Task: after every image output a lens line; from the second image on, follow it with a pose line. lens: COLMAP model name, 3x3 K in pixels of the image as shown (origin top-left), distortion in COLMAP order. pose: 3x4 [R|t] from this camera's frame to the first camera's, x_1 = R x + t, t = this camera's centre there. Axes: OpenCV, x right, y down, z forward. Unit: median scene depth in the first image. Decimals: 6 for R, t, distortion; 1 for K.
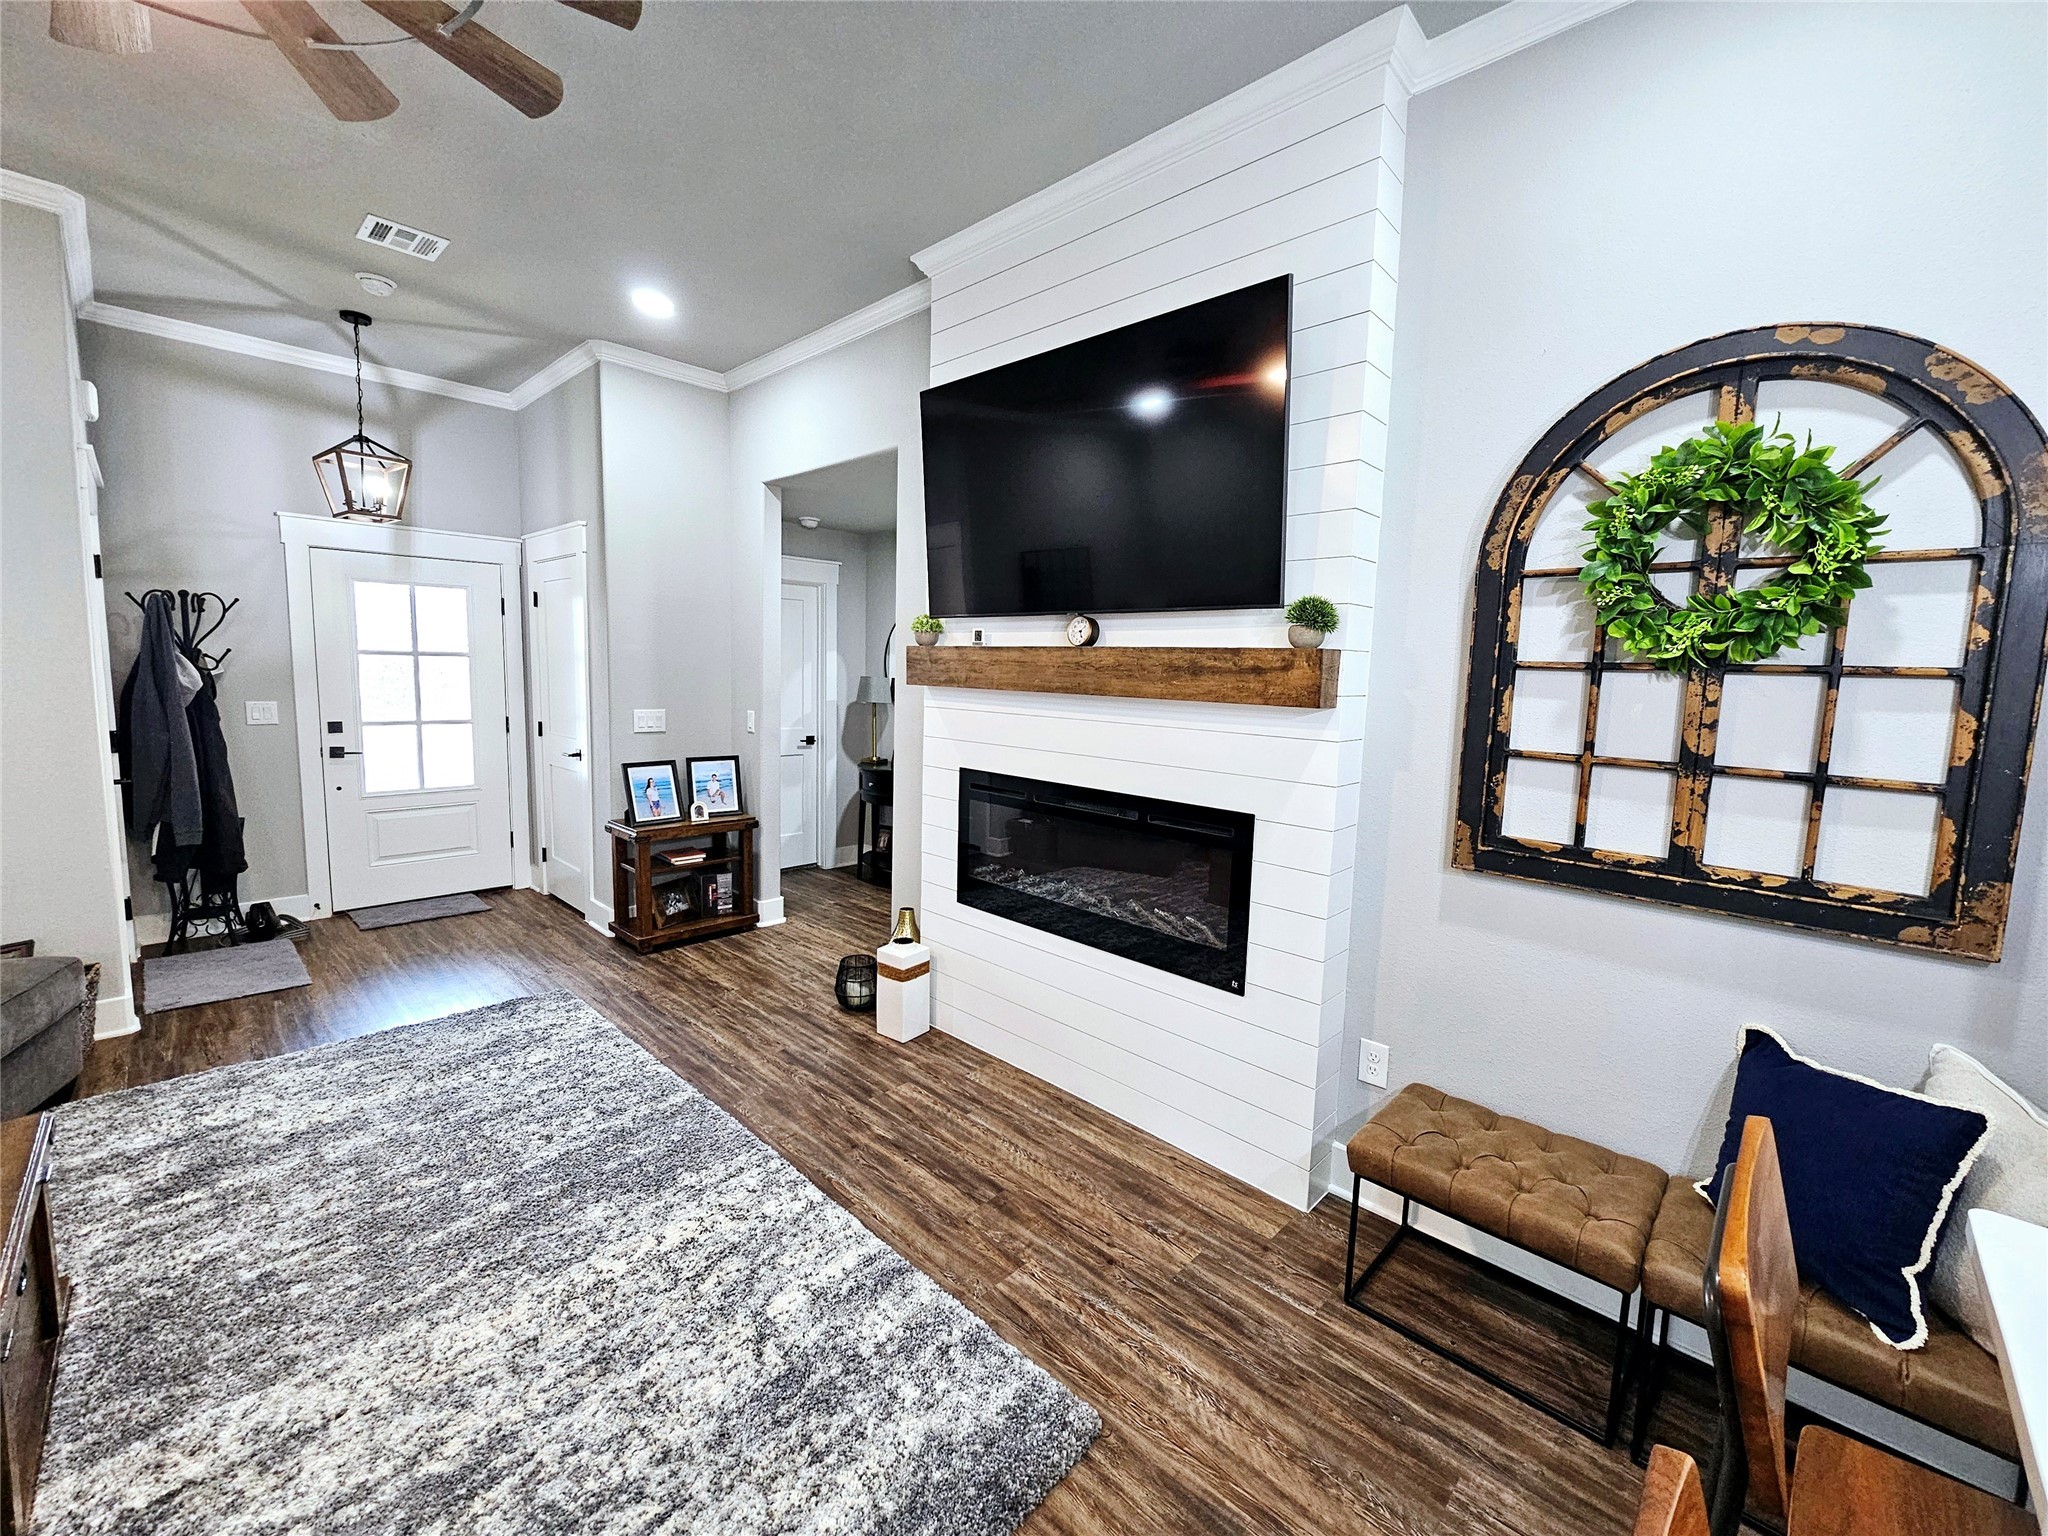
lens RADIAL K [[839.1, 0, 1026.9], [0, 839.1, 757.4], [0, 0, 1]] dist [-0.002783, 0.001055]
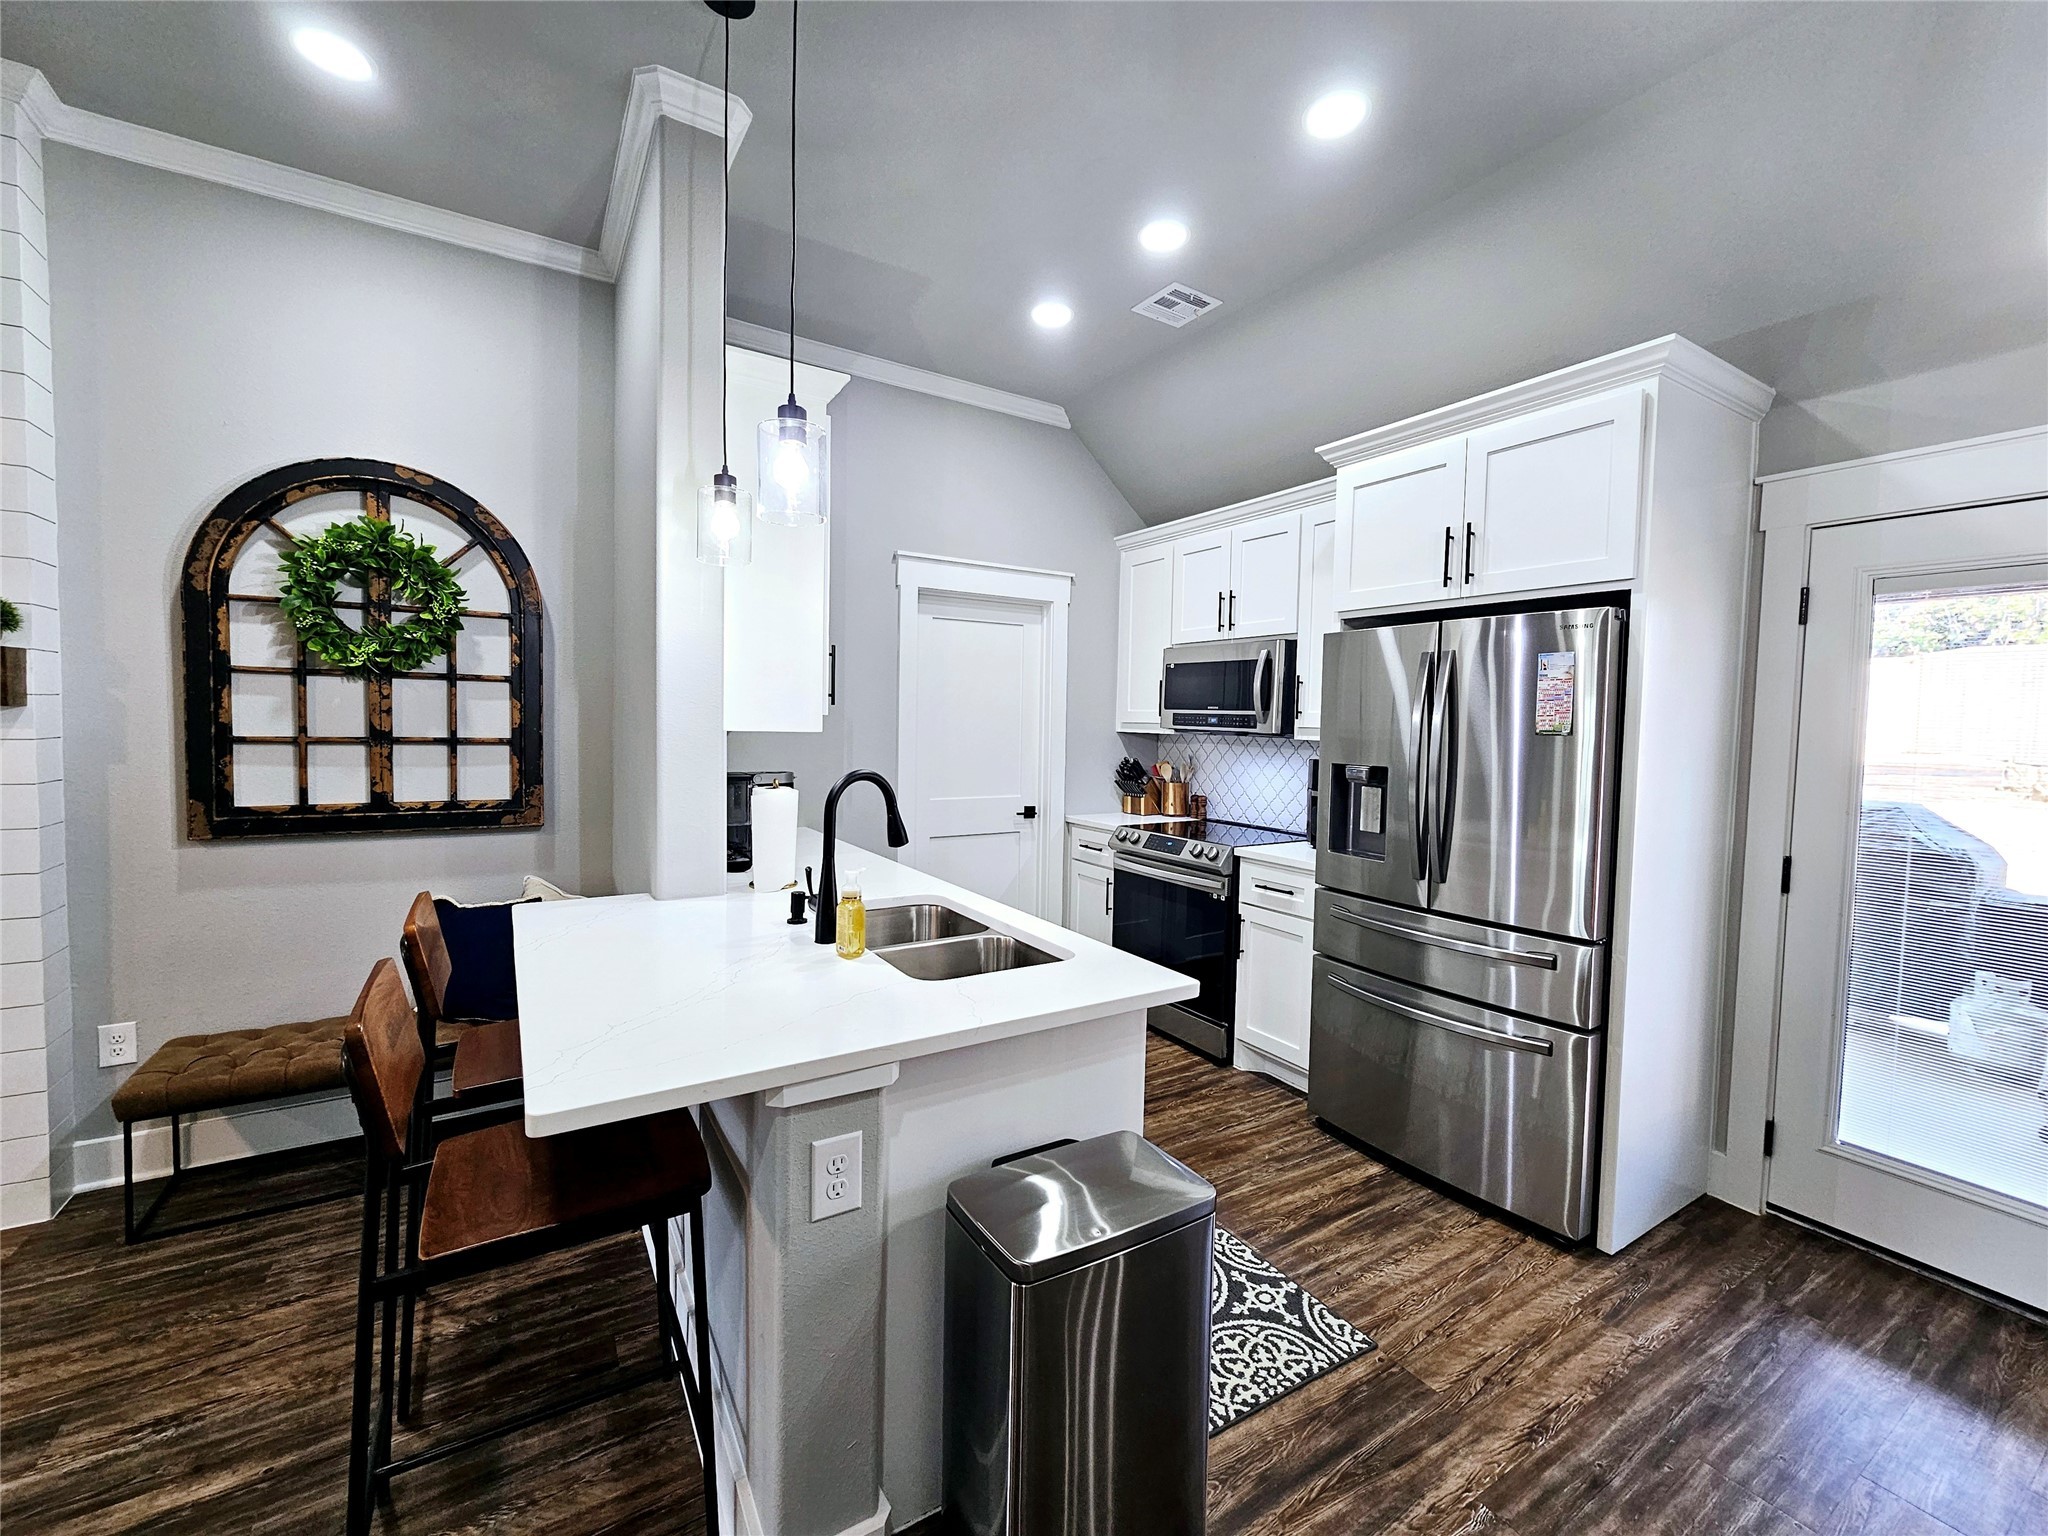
lens RADIAL K [[839.1, 0, 1022.1], [0, 839.1, 756.5], [0, 0, 1]] dist [-0.002783, 0.001055]
pose [[0.253891, -0.068342, 0.964815, -0.305043], [0.089910, 0.994849, 0.046809, 0.062255], [-0.963045, 0.074862, 0.258728, -0.415372]]
